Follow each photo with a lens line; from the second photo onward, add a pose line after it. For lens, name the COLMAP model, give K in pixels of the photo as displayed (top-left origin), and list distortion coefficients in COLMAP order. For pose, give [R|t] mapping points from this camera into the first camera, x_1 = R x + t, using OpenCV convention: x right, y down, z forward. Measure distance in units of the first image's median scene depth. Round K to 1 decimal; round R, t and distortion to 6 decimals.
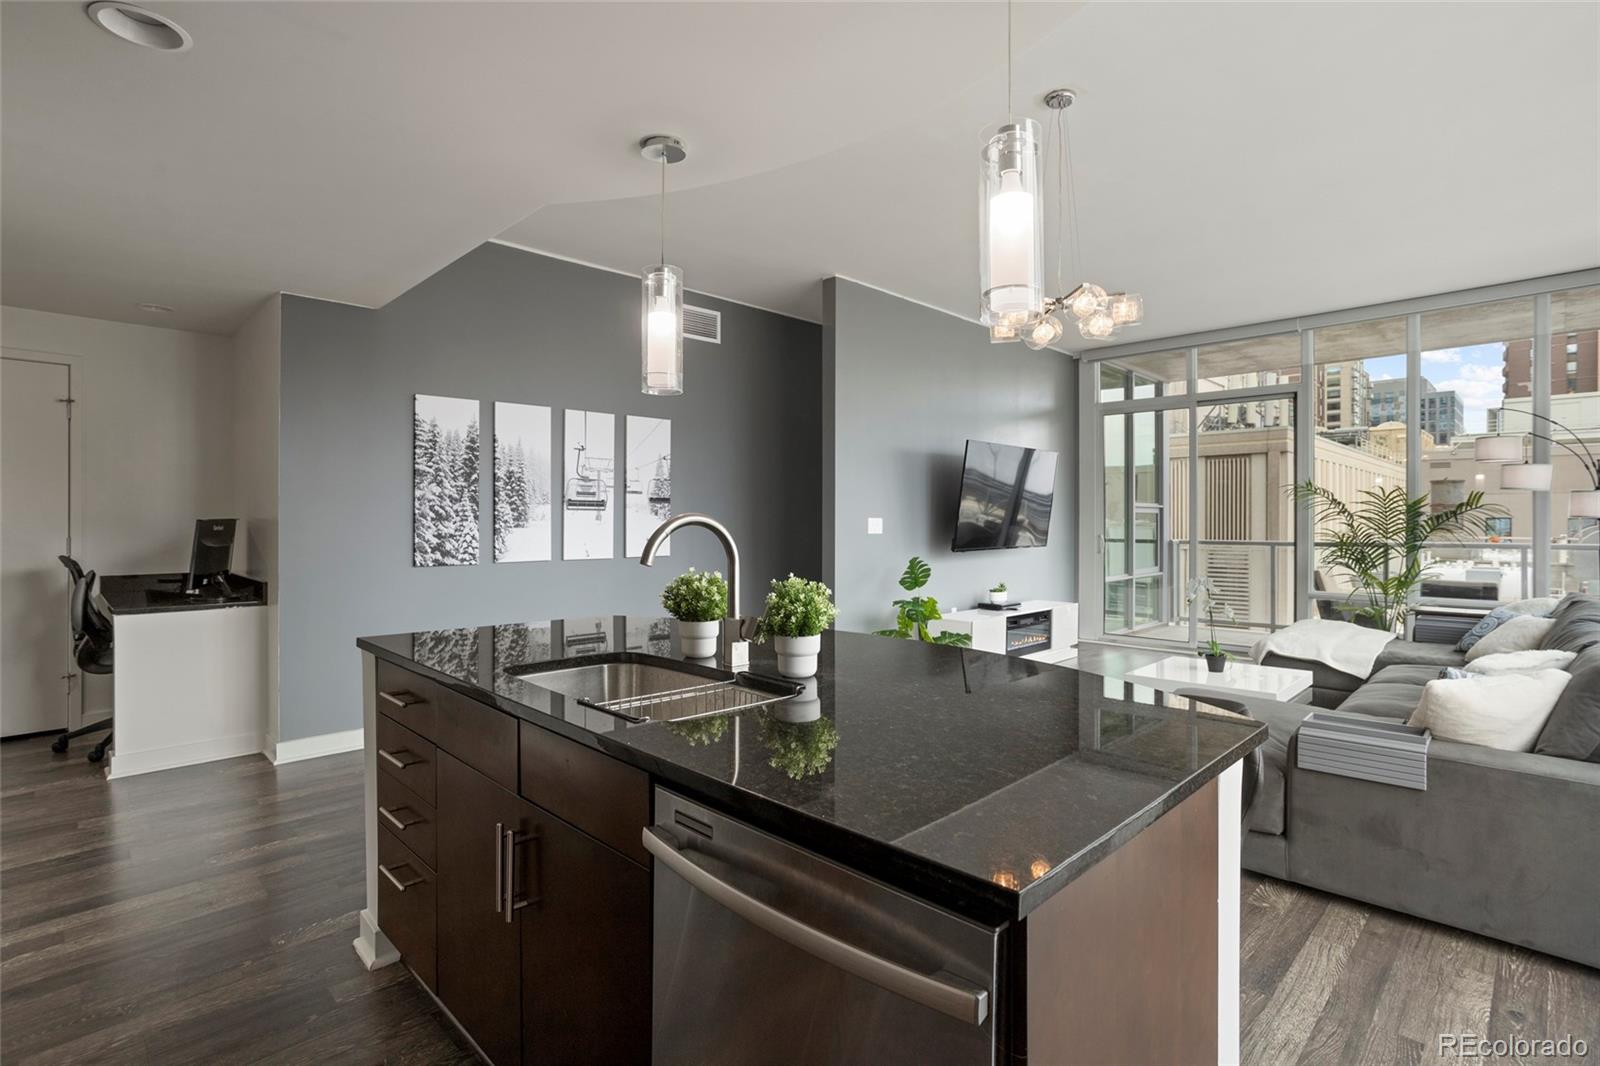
lens RADIAL K [[770.0, 0, 808.9], [0, 770.0, 512.3], [0, 0, 1]] dist [-0.003158, 0.000100]
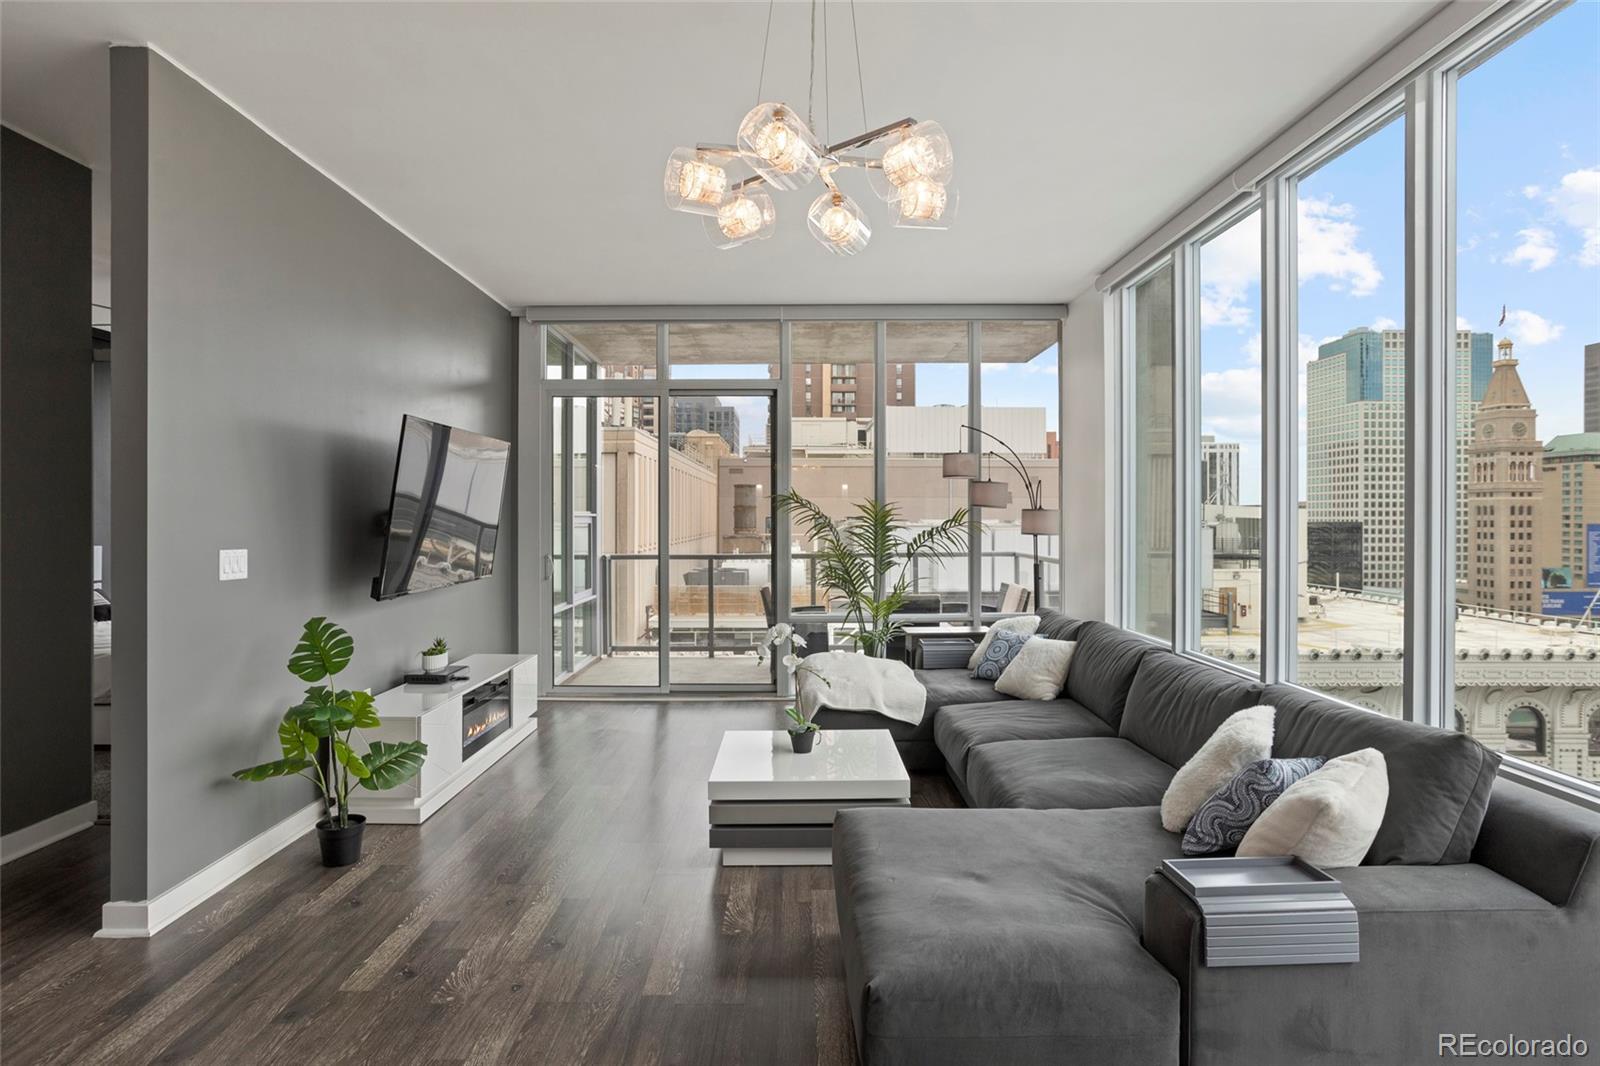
lens RADIAL K [[854.1, 0, 791.4], [0, 854.1, 516.2], [0, 0, 1]] dist [-0.057499, 0.036767]
pose [[0.713978, -0.001691, 0.700166, -0.037233], [-0.003618, 0.999975, 0.006105, -0.017703], [-0.700159, -0.006892, 0.713954, 0.287866]]
